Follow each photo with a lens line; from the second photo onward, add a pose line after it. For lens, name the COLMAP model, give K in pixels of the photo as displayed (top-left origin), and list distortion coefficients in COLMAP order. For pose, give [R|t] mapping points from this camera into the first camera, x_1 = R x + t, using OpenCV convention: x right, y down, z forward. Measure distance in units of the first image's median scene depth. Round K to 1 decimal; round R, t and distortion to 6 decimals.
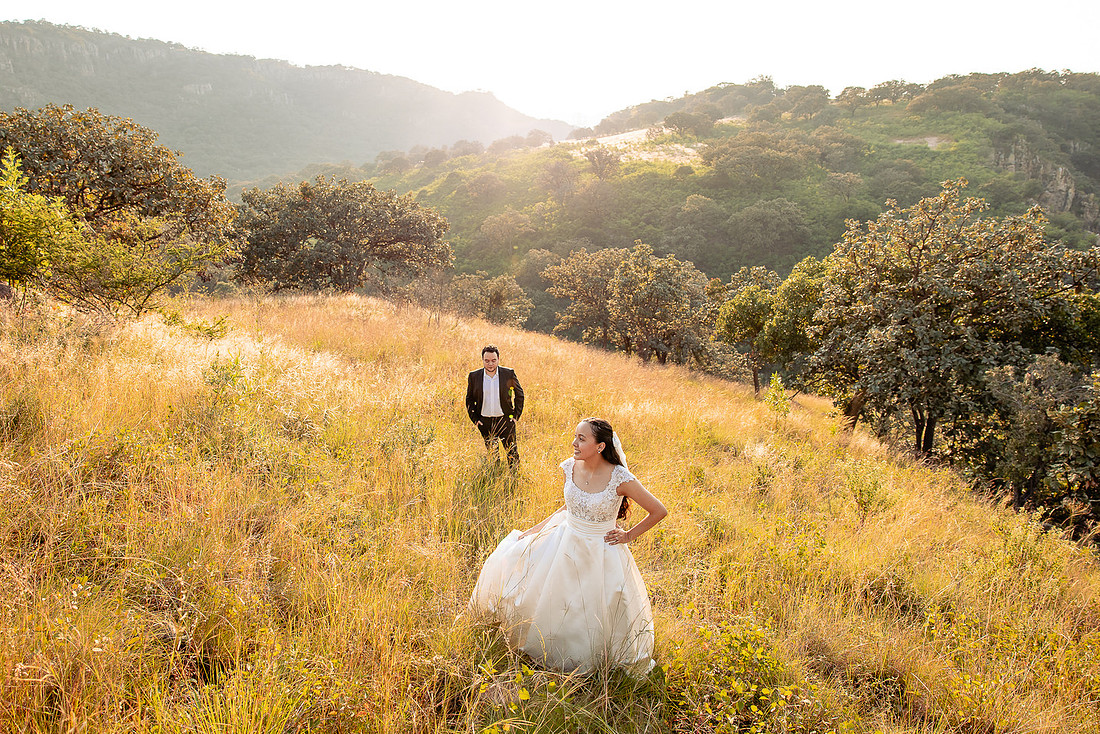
lens RADIAL K [[792.2, 0, 524.8], [0, 792.2, 350.3], [0, 0, 1]] dist [-0.017325, 0.004411]
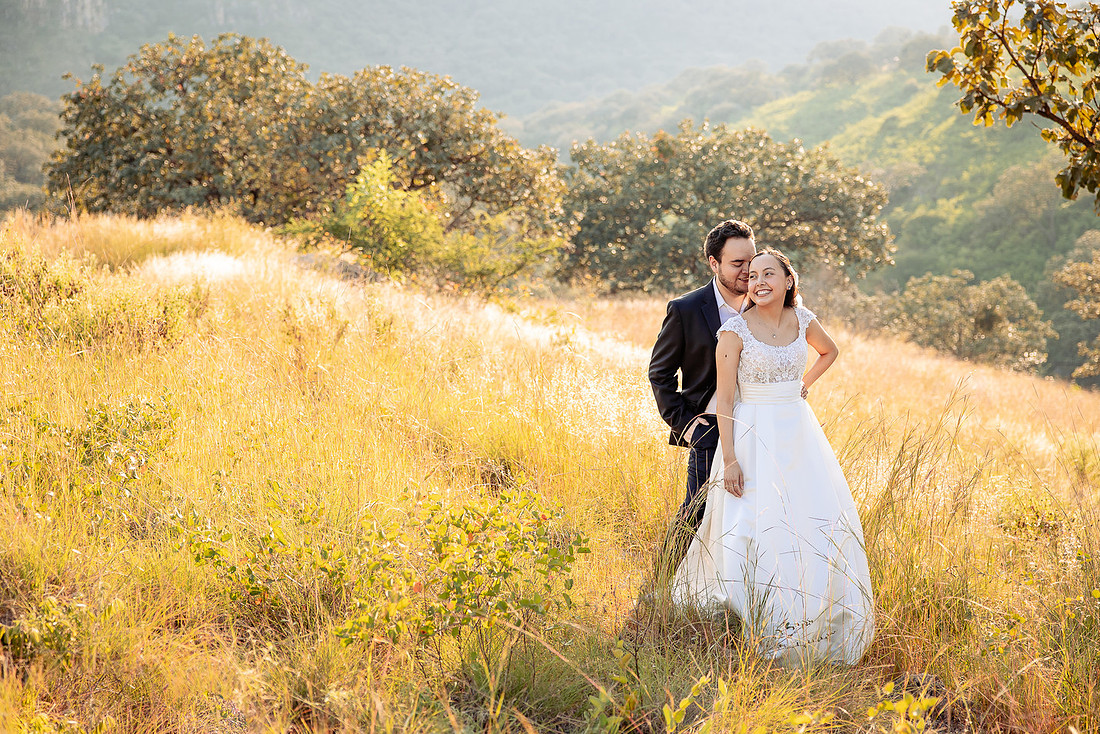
lens RADIAL K [[1557.4, 0, 550.0], [0, 1557.4, 367.0], [0, 0, 1]] dist [-0.012341, -0.026140]
pose [[0.940118, 0.036211, -0.338921, 0.076411], [-0.048564, 0.998427, -0.028035, 0.023109], [0.337373, 0.042816, 0.940397, -0.230449]]
